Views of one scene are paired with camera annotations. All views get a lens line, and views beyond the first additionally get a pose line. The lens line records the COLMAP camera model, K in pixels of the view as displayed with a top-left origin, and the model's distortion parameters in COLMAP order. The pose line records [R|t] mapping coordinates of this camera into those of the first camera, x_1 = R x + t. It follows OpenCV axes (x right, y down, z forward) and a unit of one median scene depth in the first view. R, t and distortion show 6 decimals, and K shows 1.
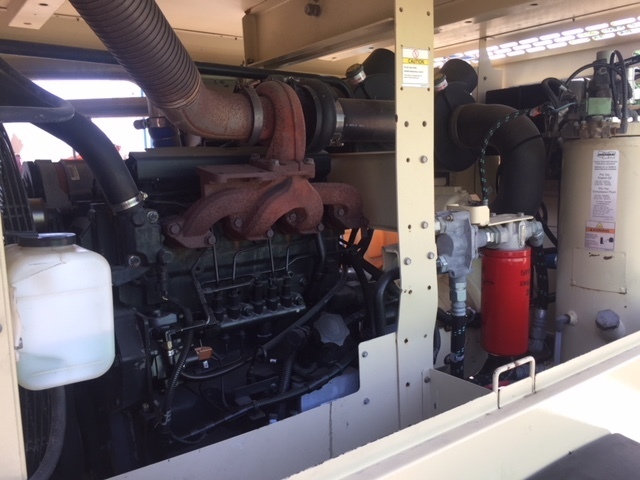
lens RADIAL K [[559.0, 0, 323.6], [0, 559.0, 239.0], [0, 0, 1]] dist [0.012002, -0.001896]
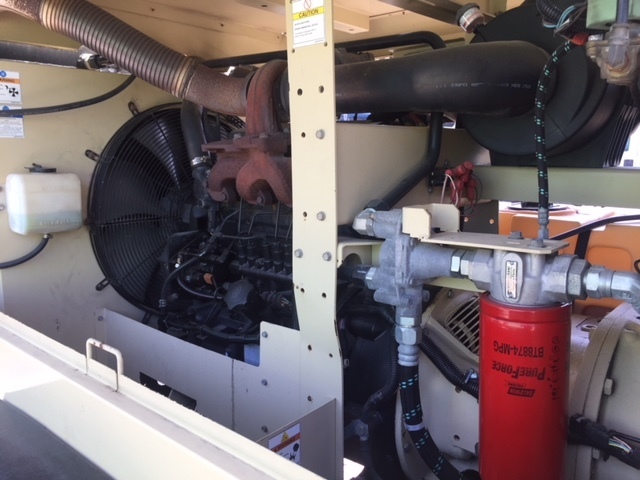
lens RADIAL K [[559.0, 0, 323.6], [0, 559.0, 239.0], [0, 0, 1]] dist [0.012002, -0.001896]
pose [[0.209820, 0.184186, -0.960235, 0.975493], [-0.142308, 0.977391, 0.156381, -0.121166], [0.967328, 0.103837, 0.231288, 0.832272]]
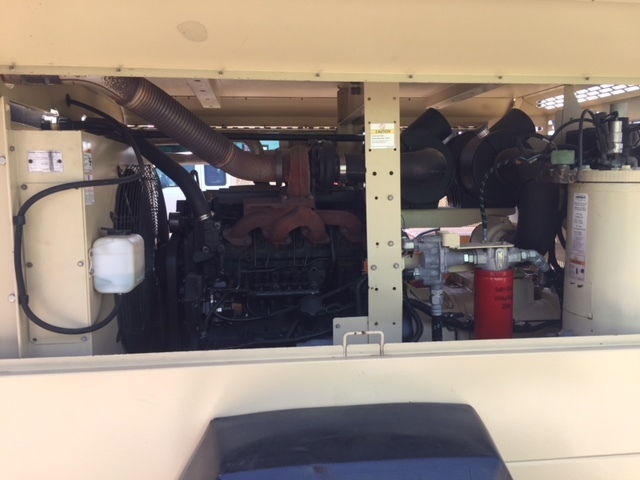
lens RADIAL K [[552.6, 0, 319.4], [0, 552.6, 231.1], [0, 0, 1]] dist [0.001621, 0.001100]
pose [[0.866232, 0.067911, -0.495006, 0.725433], [-0.084562, 0.996354, -0.011287, -0.025572], [0.492435, 0.051636, 0.868816, -0.313120]]
